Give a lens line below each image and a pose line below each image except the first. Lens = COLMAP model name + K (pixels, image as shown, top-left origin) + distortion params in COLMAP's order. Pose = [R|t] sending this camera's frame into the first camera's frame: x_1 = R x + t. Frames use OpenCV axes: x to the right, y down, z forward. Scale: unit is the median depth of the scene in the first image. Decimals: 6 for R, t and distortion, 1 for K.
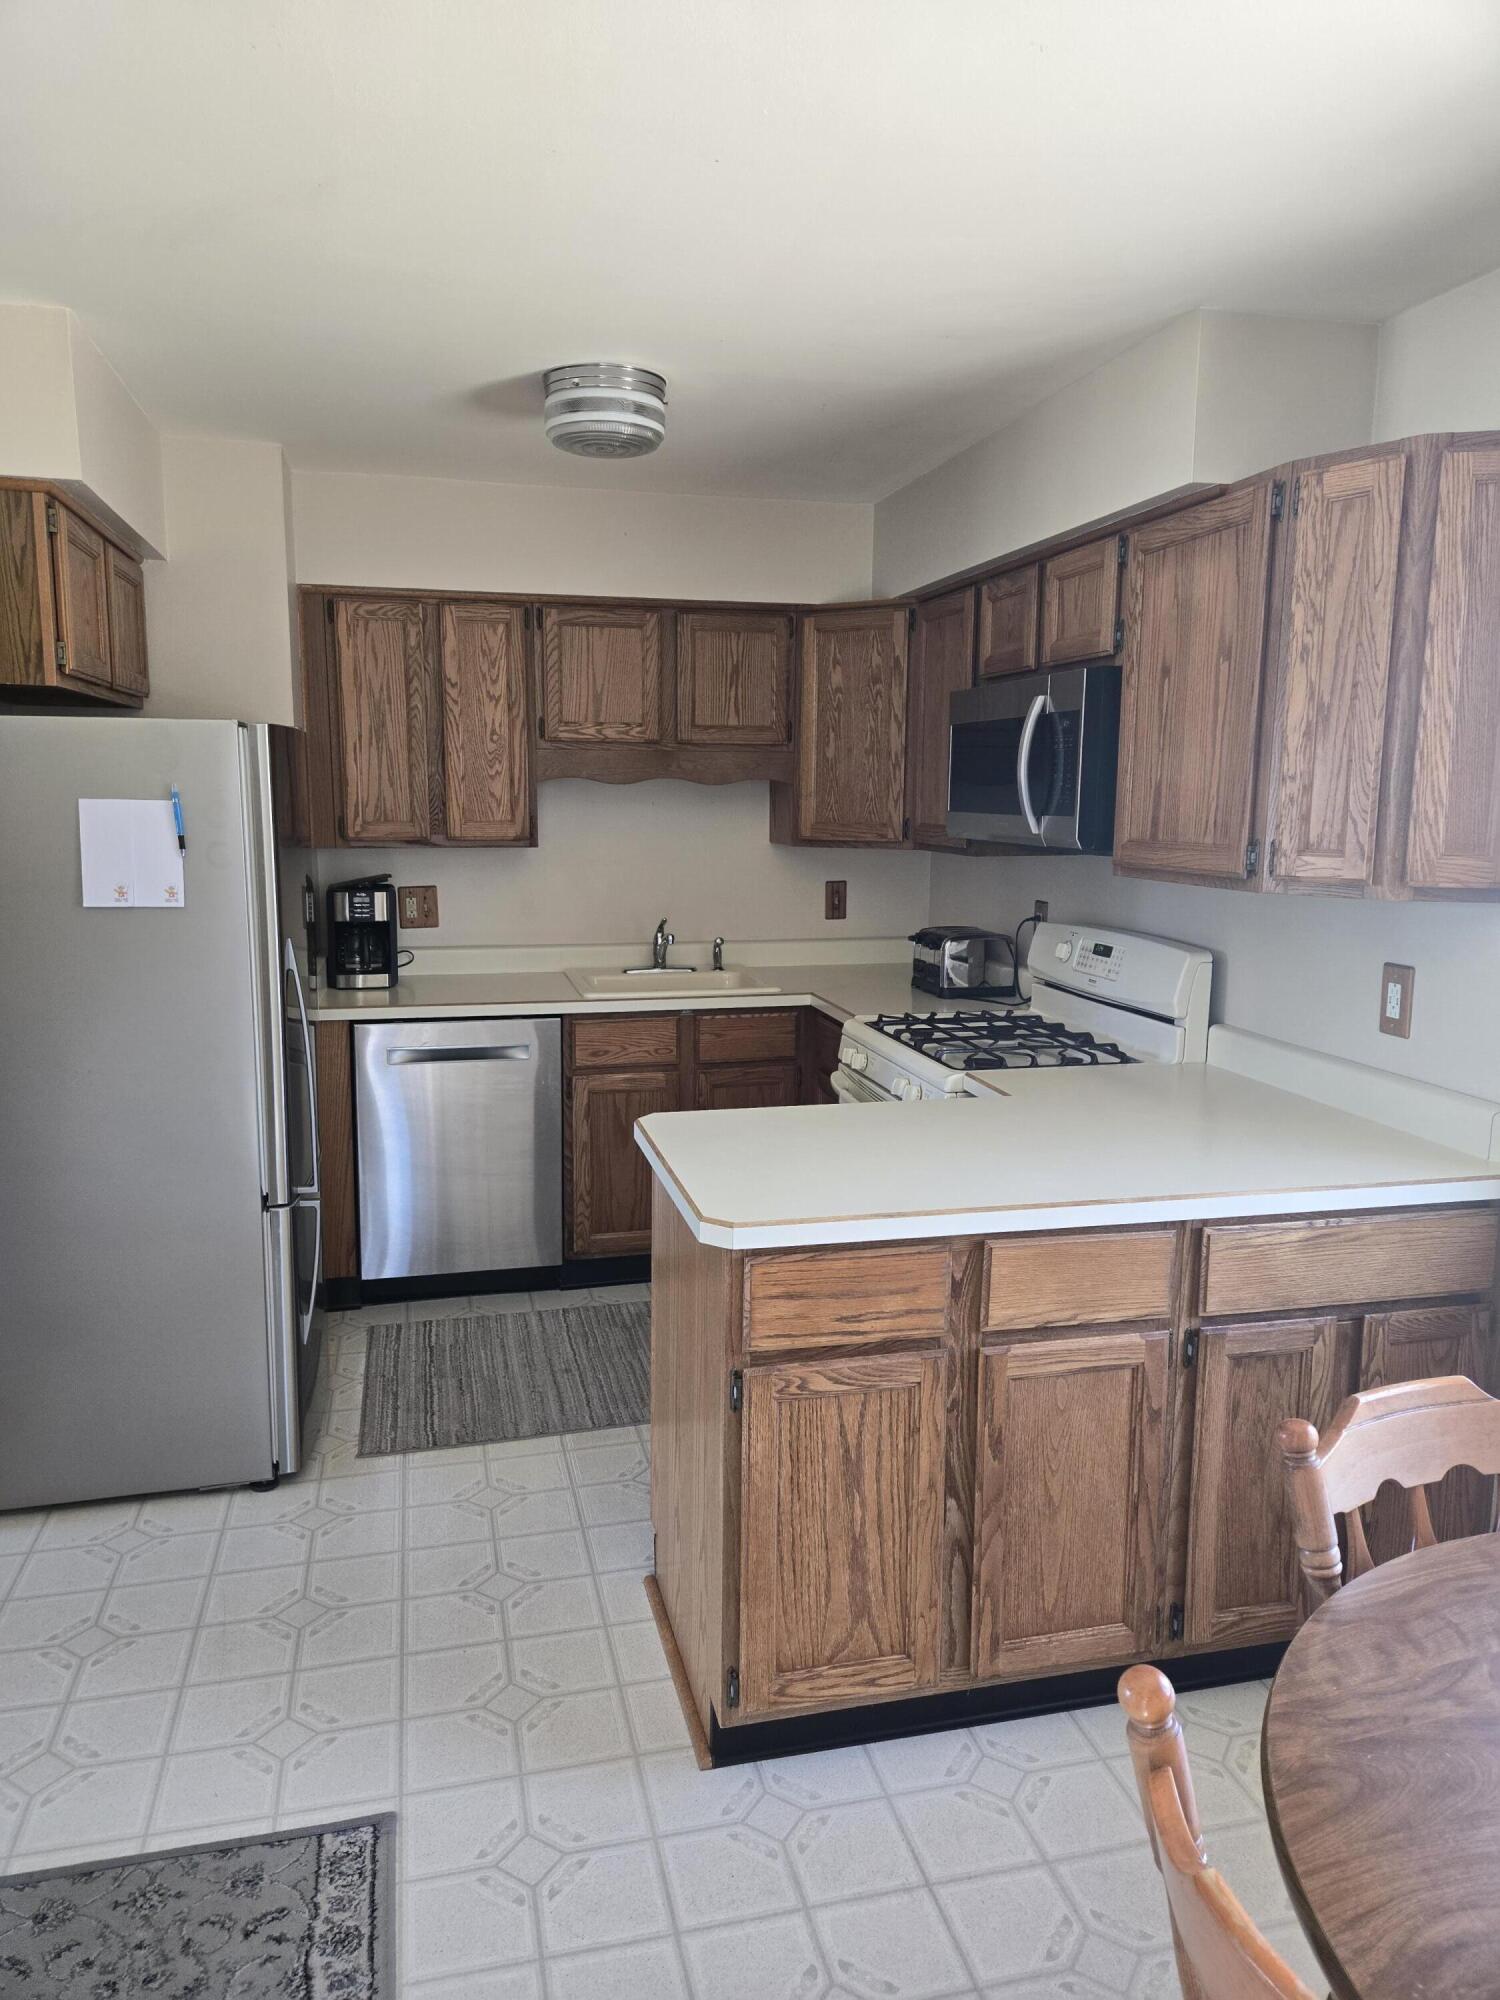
lens RADIAL K [[1332.6, 0, 745.0], [0, 1332.6, 996.5], [0, 0, 1]] dist [0.056456, -0.025402]
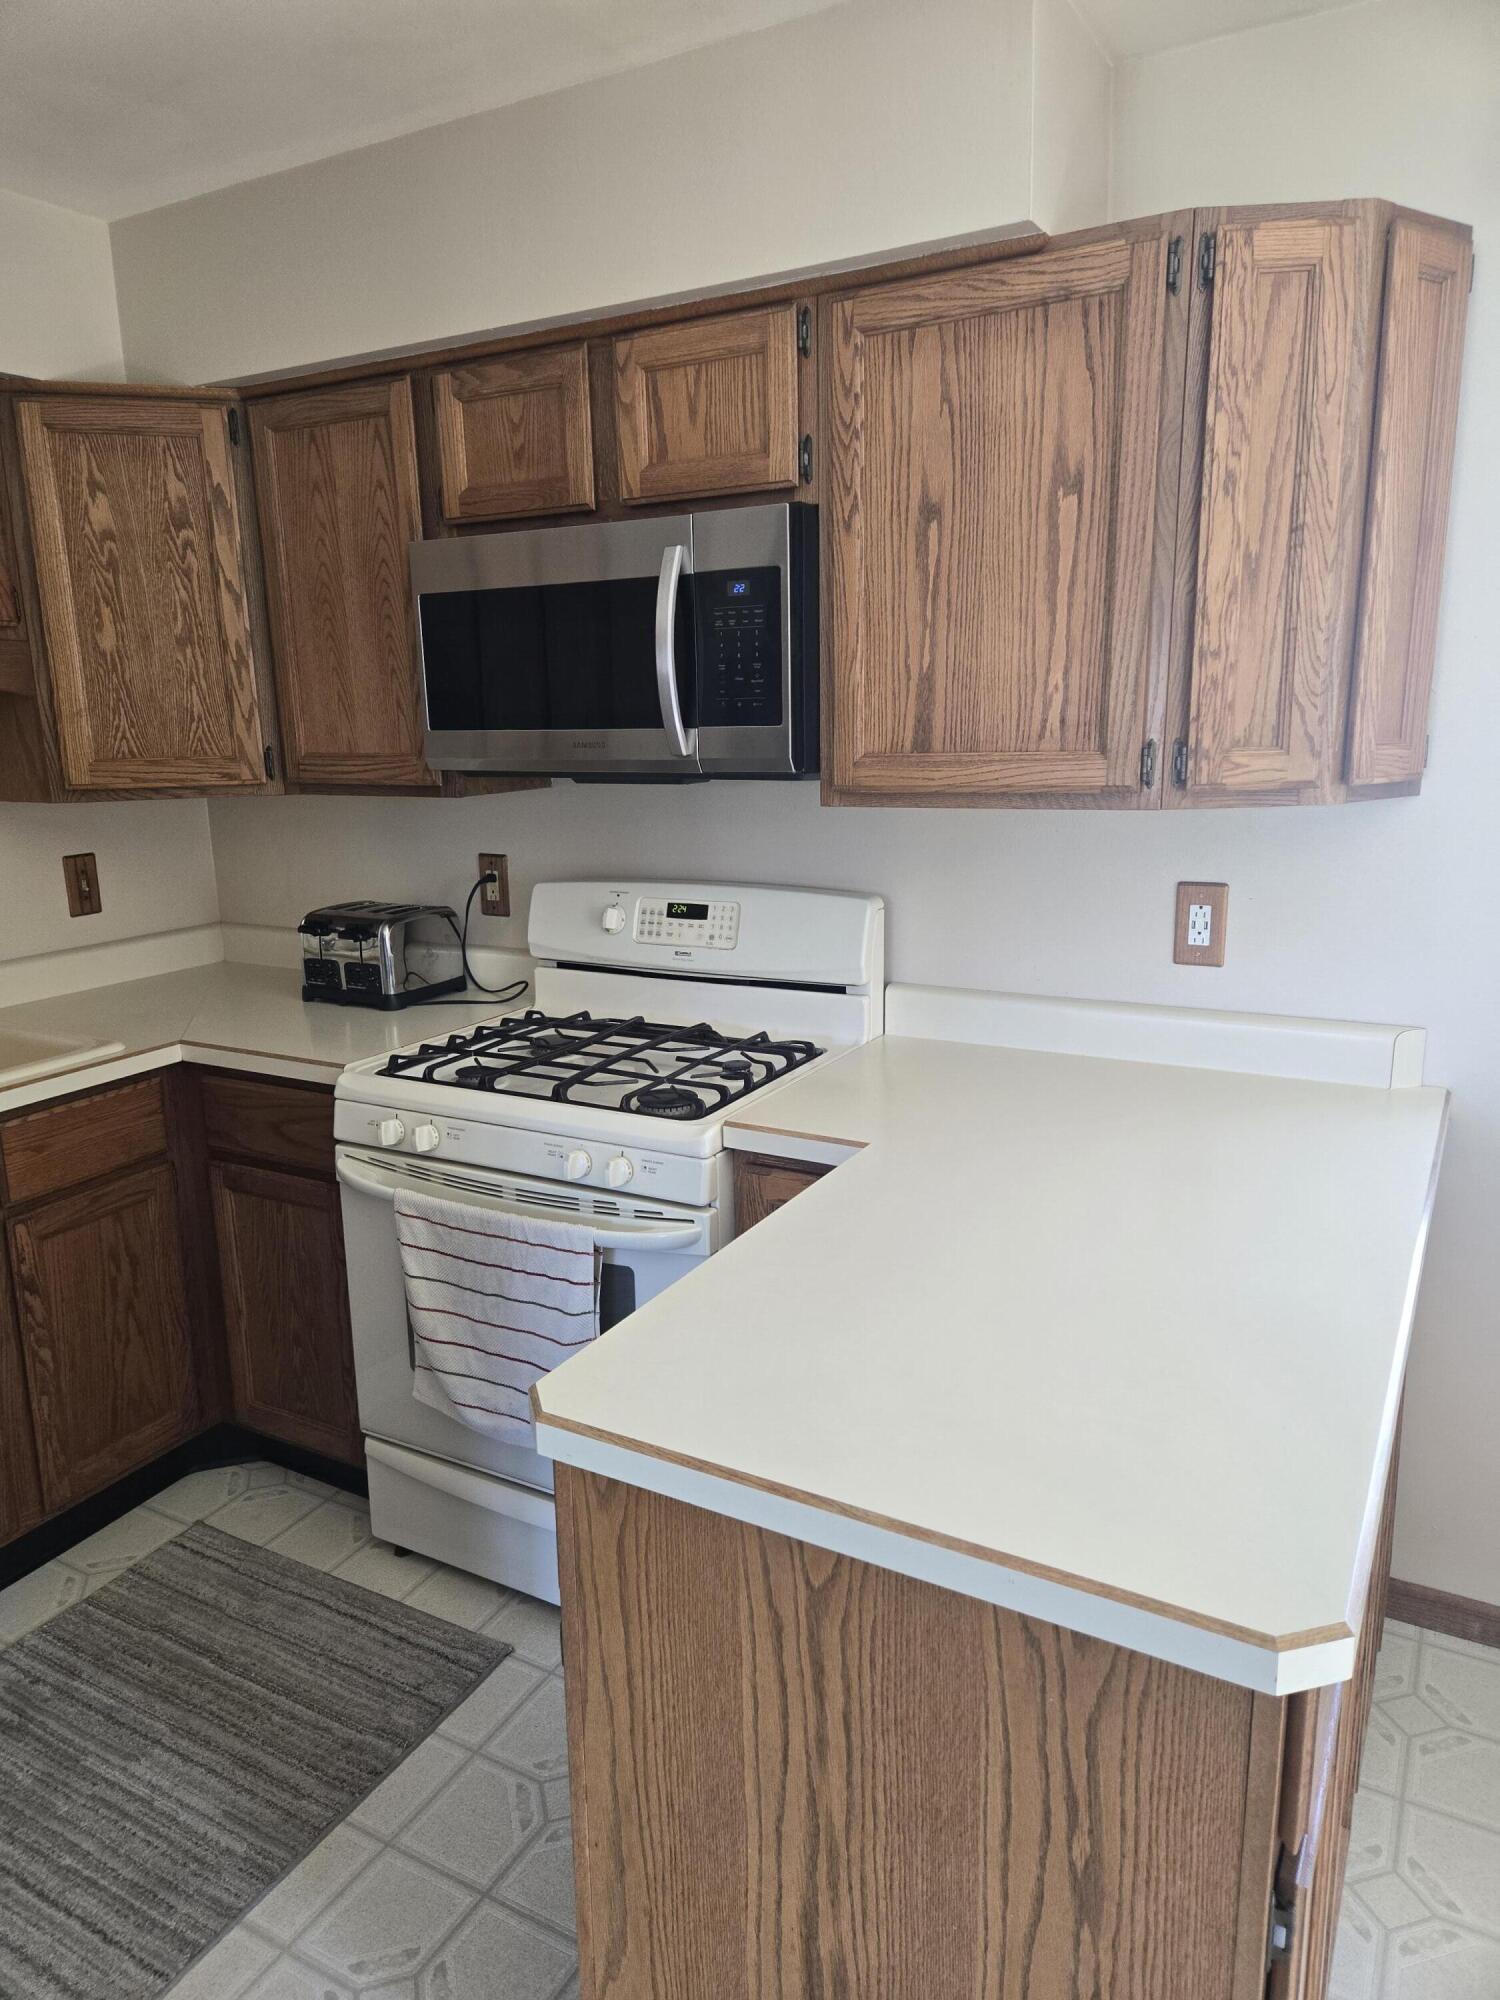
lens RADIAL K [[1332.6, 0, 748.5], [0, 1332.6, 1002.2], [0, 0, 1]] dist [0.056456, -0.025402]
pose [[0.690282, -0.177811, 0.701351, -0.263520], [0.139362, 0.983856, 0.112270, -0.069827], [-0.709992, 0.020244, 0.703919, 0.505202]]
